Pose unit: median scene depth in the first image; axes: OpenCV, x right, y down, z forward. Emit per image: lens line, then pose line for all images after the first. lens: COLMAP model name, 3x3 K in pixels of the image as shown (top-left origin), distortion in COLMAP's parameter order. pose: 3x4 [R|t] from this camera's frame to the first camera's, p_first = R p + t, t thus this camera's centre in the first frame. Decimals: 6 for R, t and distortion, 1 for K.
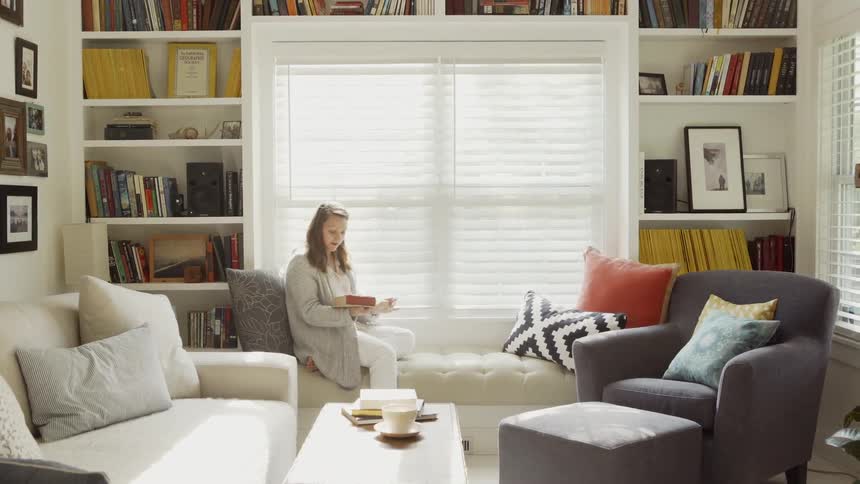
lens RADIAL K [[943.2, 0, 430.0], [0, 943.2, 242.0], [0, 0, 1]] dist [-0.001914, 0.012184]
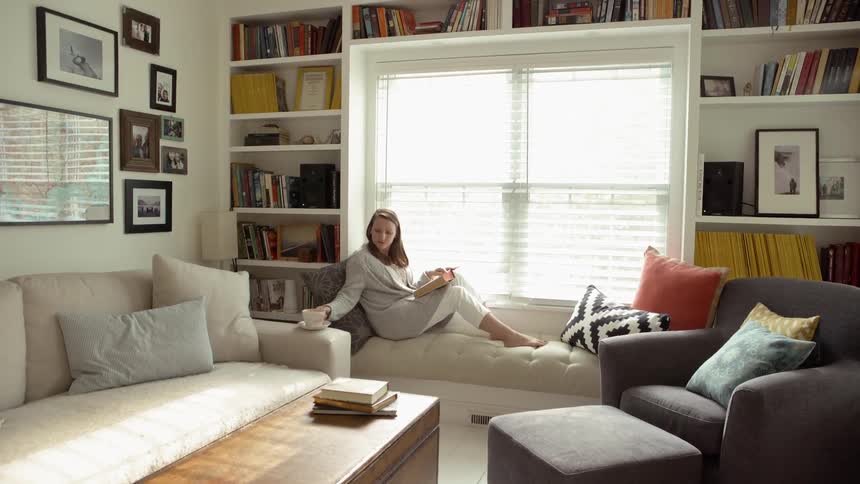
lens RADIAL K [[650.2, 0, 427.8], [0, 650.2, 247.2], [0, 0, 1]] dist [-0.069316, 0.066517]
pose [[0.944475, 0.042831, -0.325779, 0.177176], [-0.033726, 0.998868, 0.033548, -0.009933], [0.326848, -0.020698, 0.944850, 0.259466]]
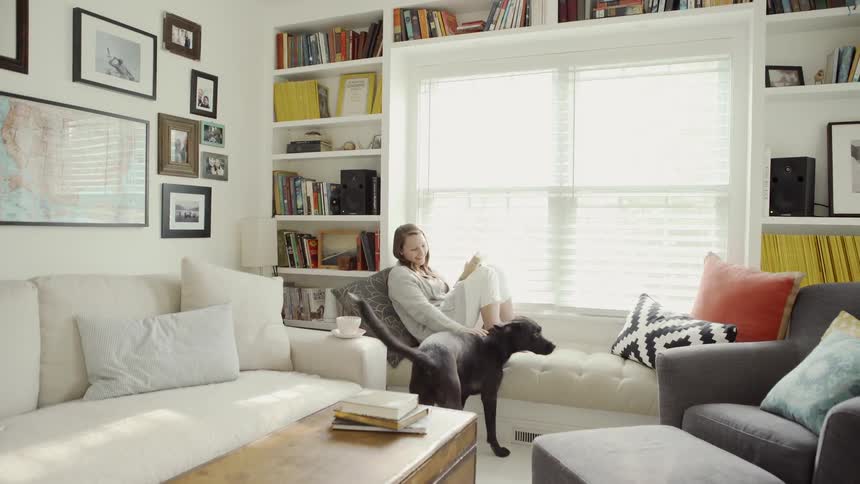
lens RADIAL K [[606.1, 0, 429.7], [0, 606.1, 247.8], [0, 0, 1]] dist [-0.087670, 0.071279]
pose [[0.914419, 0.031311, -0.403557, 0.160287], [-0.033542, 0.999436, 0.001541, 0.010086], [0.403378, 0.012127, 0.914953, 0.343997]]
